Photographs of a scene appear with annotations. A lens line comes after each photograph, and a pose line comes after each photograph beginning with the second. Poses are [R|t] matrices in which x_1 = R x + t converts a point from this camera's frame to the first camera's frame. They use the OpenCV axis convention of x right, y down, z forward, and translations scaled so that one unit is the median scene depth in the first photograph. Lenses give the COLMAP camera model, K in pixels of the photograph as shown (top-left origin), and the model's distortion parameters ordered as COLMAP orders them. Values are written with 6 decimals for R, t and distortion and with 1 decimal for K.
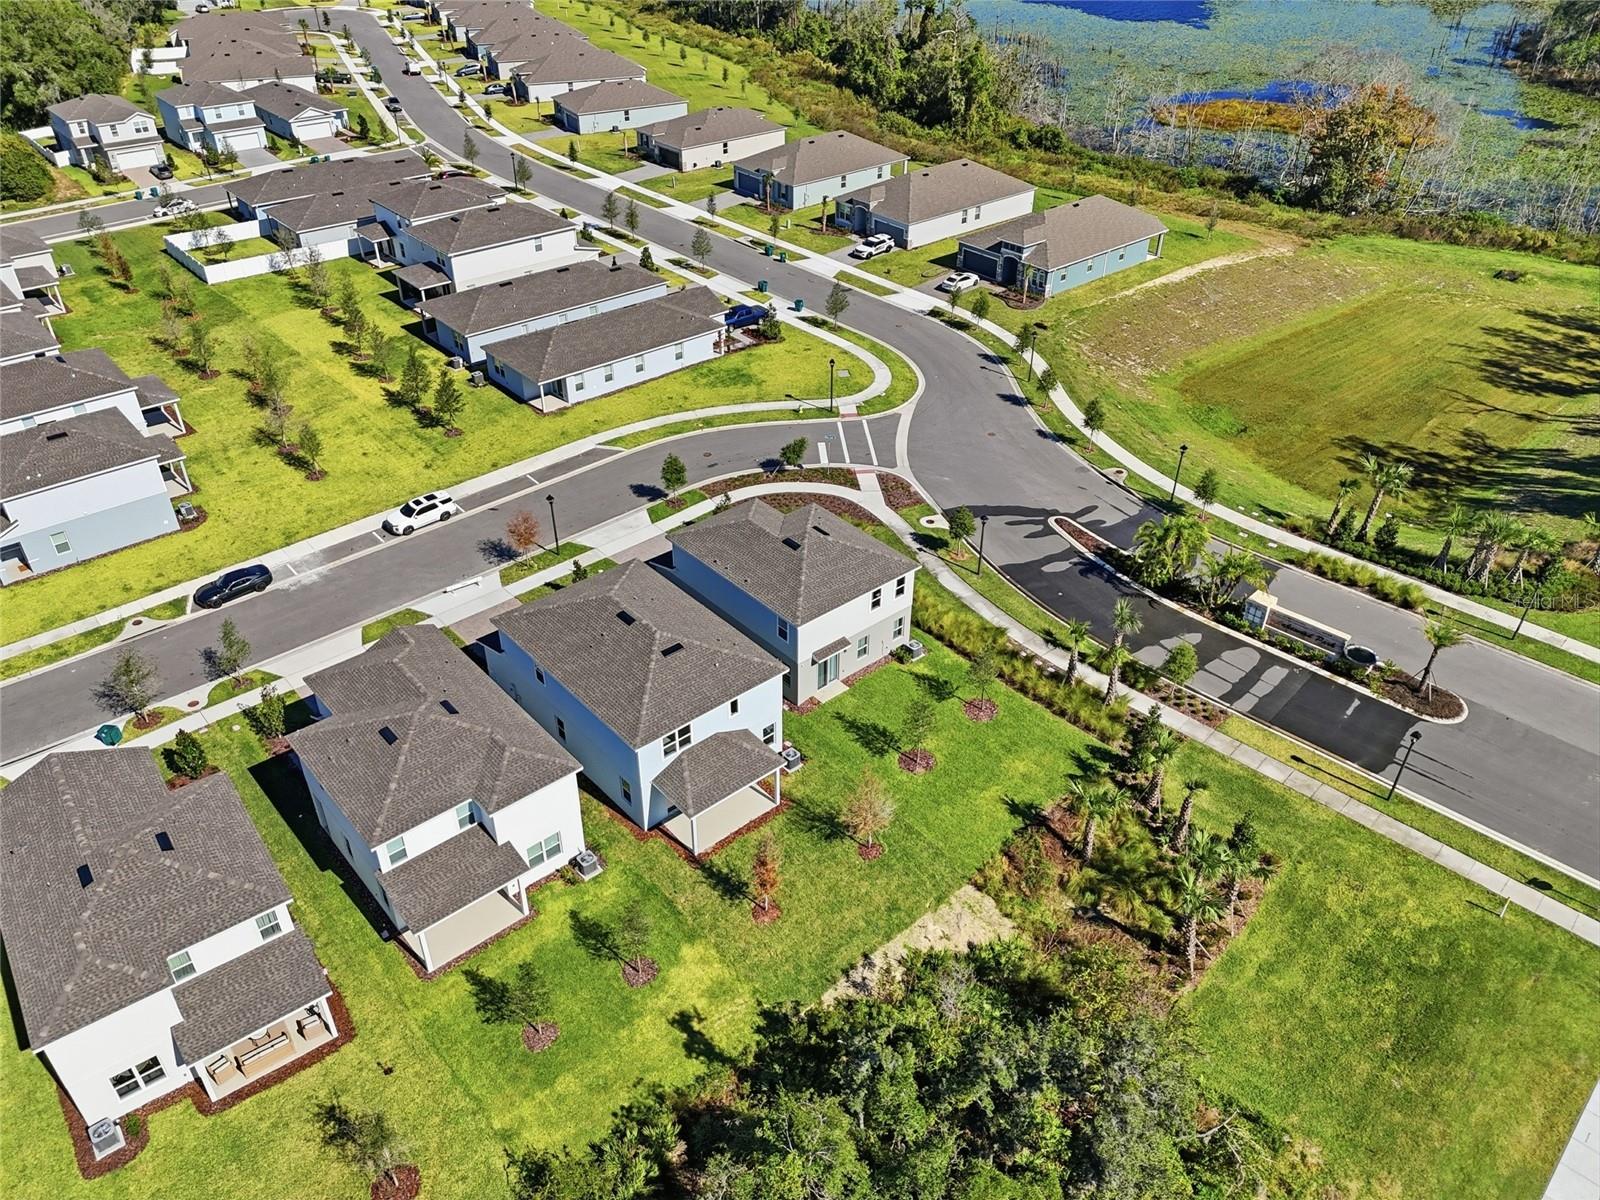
lens RADIAL K [[1155.5, 0, 800.0], [0, 1155.5, 600.0], [0, 0, 1]] dist [0.030466, -0.003184]
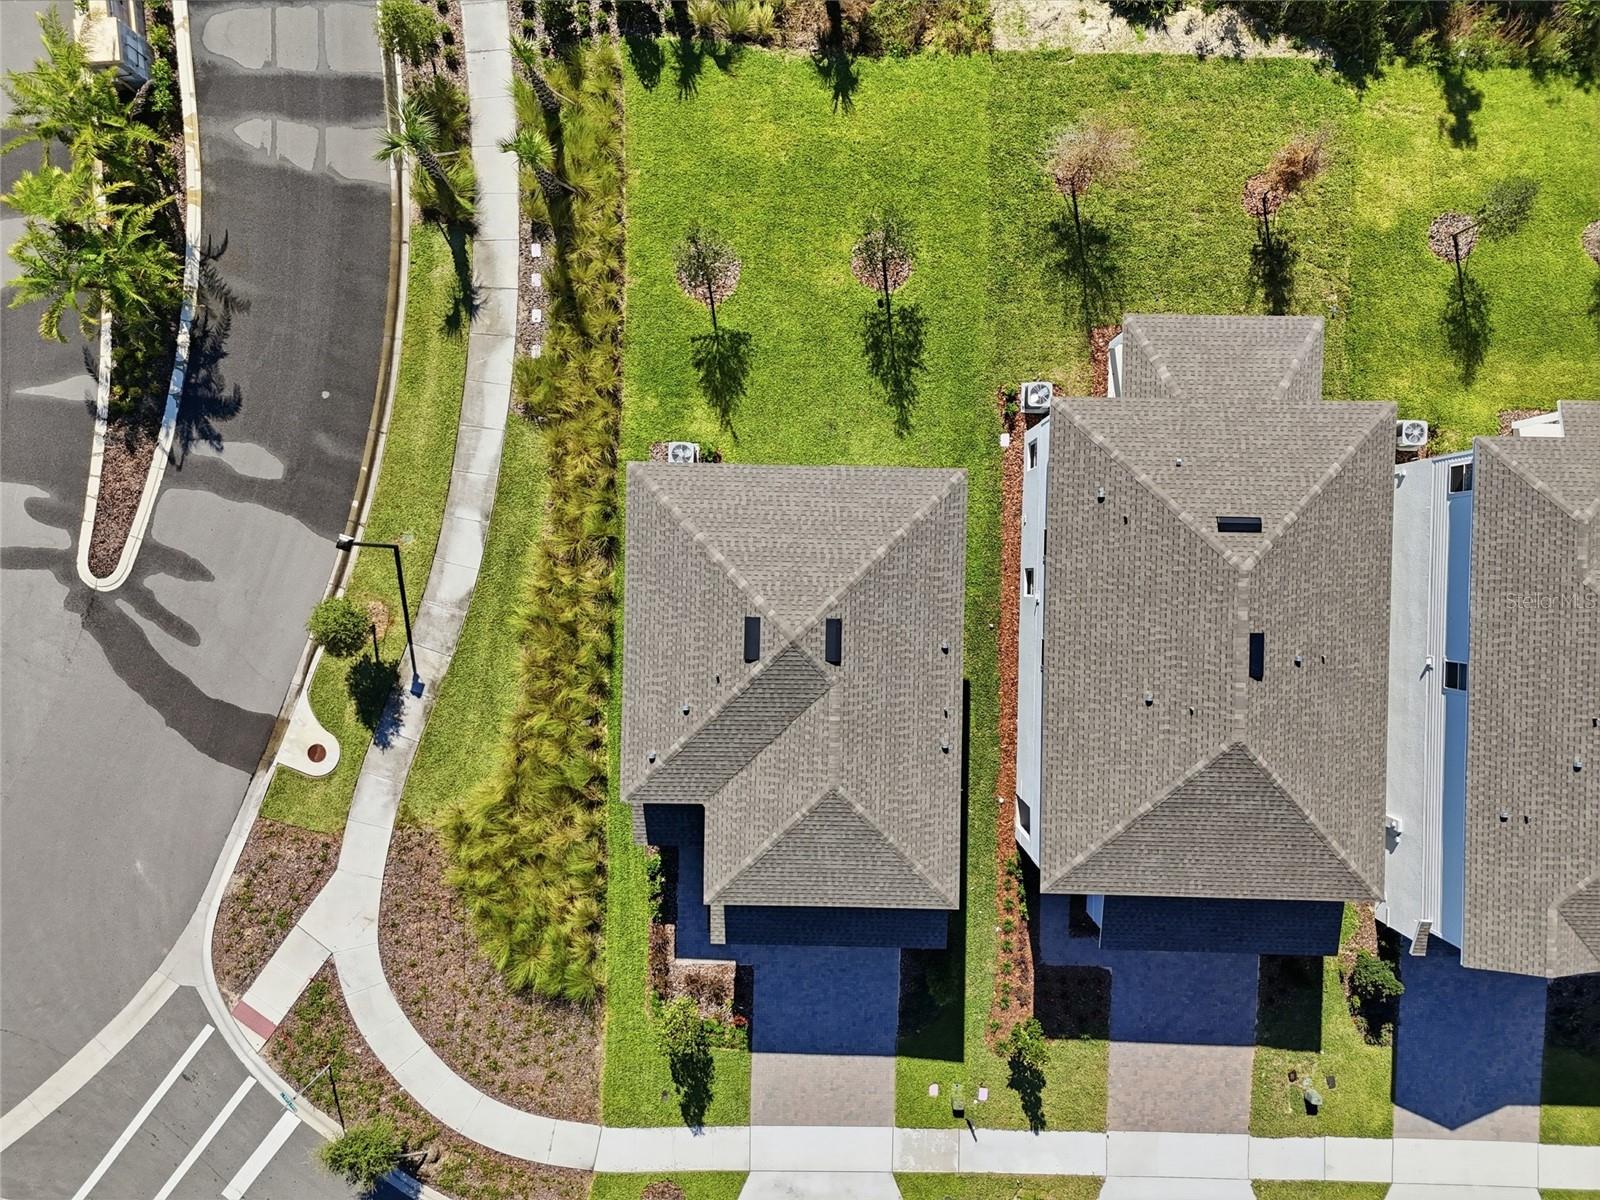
lens RADIAL K [[1155.5, 0, 800.0], [0, 1155.5, 600.0], [0, 0, 1]] dist [0.030466, -0.003184]
pose [[-0.743777, -0.668416, -0.004004, 0.013178], [0.388476, -0.437135, 0.811172, -0.362530], [-0.543950, 0.601776, 0.584794, 0.624688]]
